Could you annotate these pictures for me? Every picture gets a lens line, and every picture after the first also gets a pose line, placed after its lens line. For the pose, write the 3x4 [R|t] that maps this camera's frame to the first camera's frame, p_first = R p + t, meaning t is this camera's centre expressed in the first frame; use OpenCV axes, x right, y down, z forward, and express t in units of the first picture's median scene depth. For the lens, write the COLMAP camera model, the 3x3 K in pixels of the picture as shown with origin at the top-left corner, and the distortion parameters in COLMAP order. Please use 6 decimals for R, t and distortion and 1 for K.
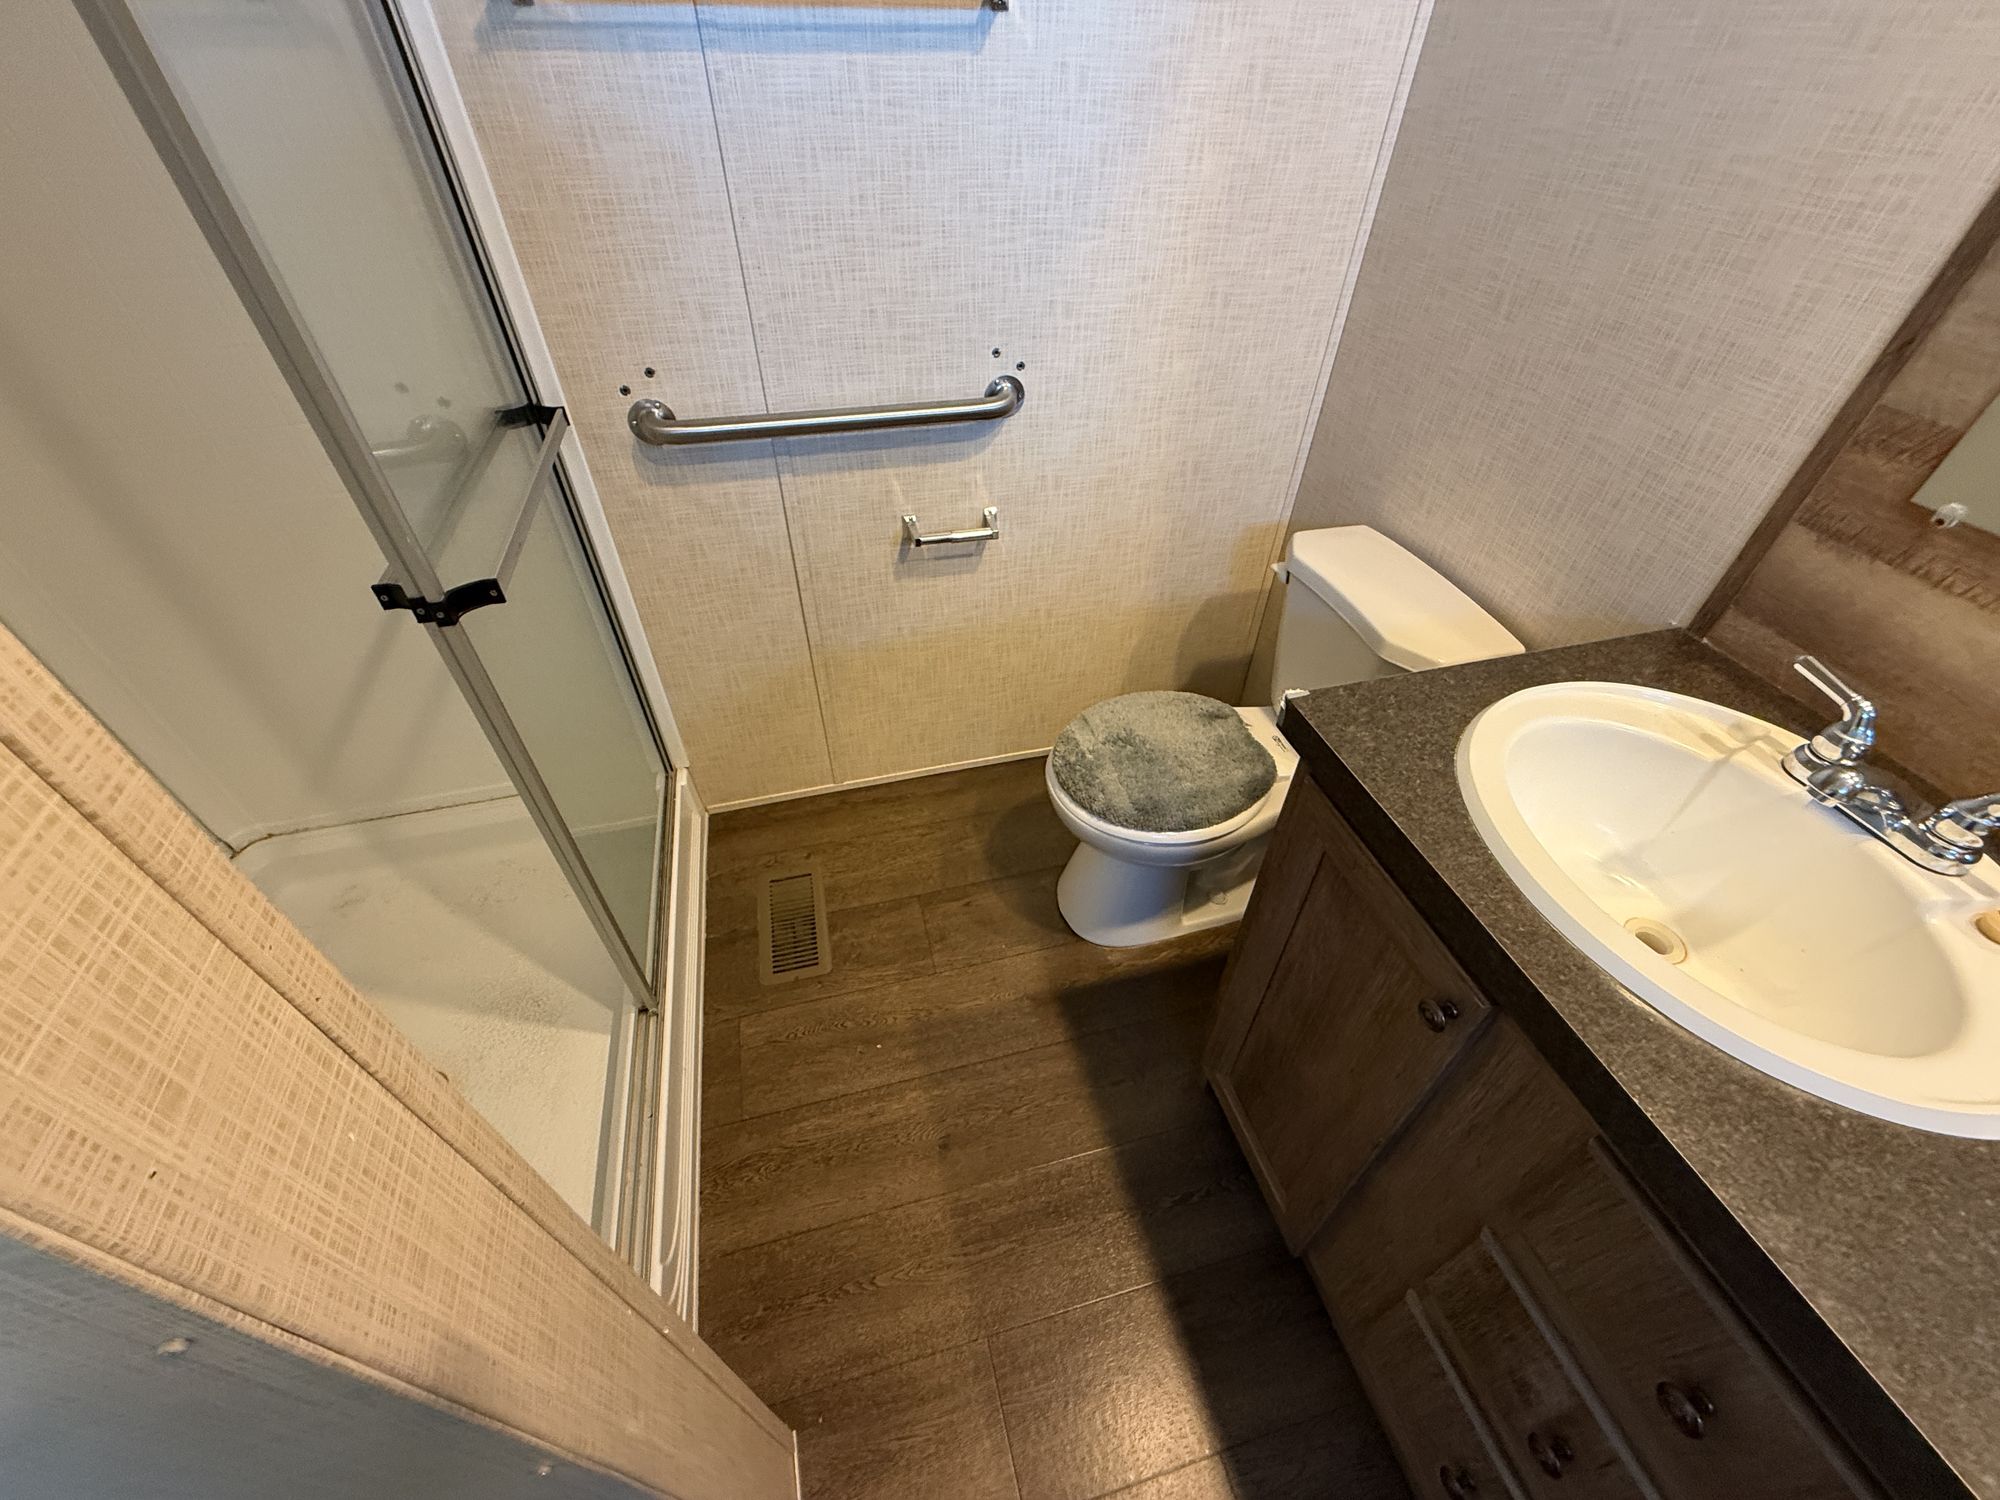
lens RADIAL K [[792.6, 0, 994.0], [0, 792.6, 749.1], [0, 0, 1]] dist [0.000742, -0.000005]
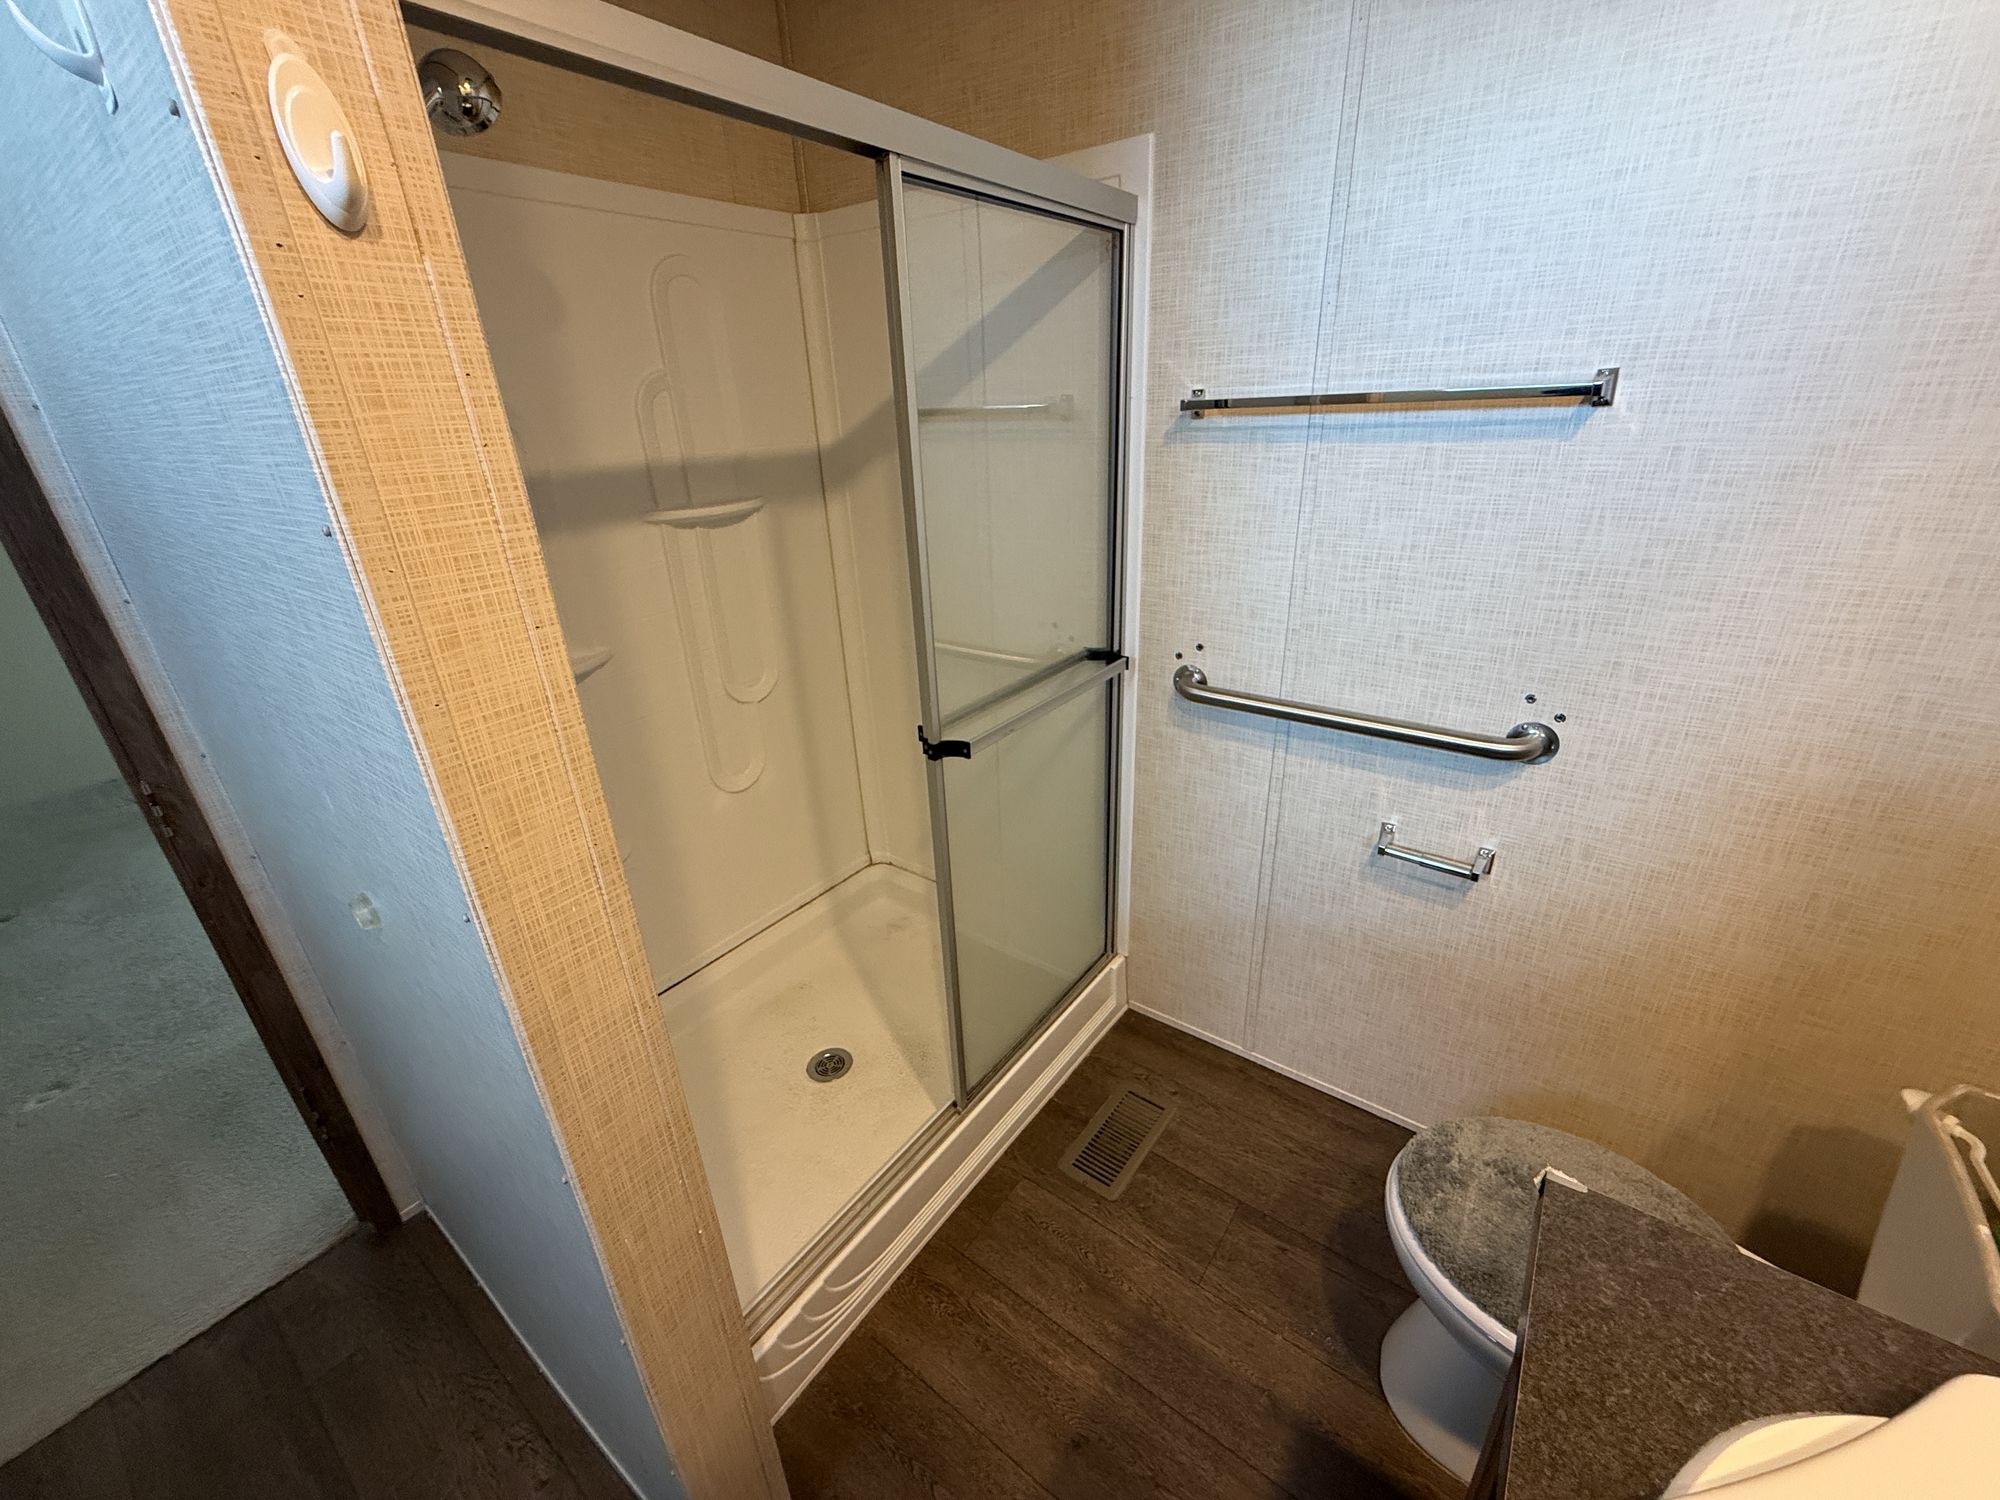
lens RADIAL K [[792.8, 0, 1000.0], [0, 792.8, 750.0], [0, 0, 1]] dist [0.001725, -0.000052]
pose [[0.623836, 0.280651, -0.729427, 0.309686], [-0.489728, 0.867725, -0.084973, -0.062573], [0.609094, 0.410230, 0.678761, 0.011387]]
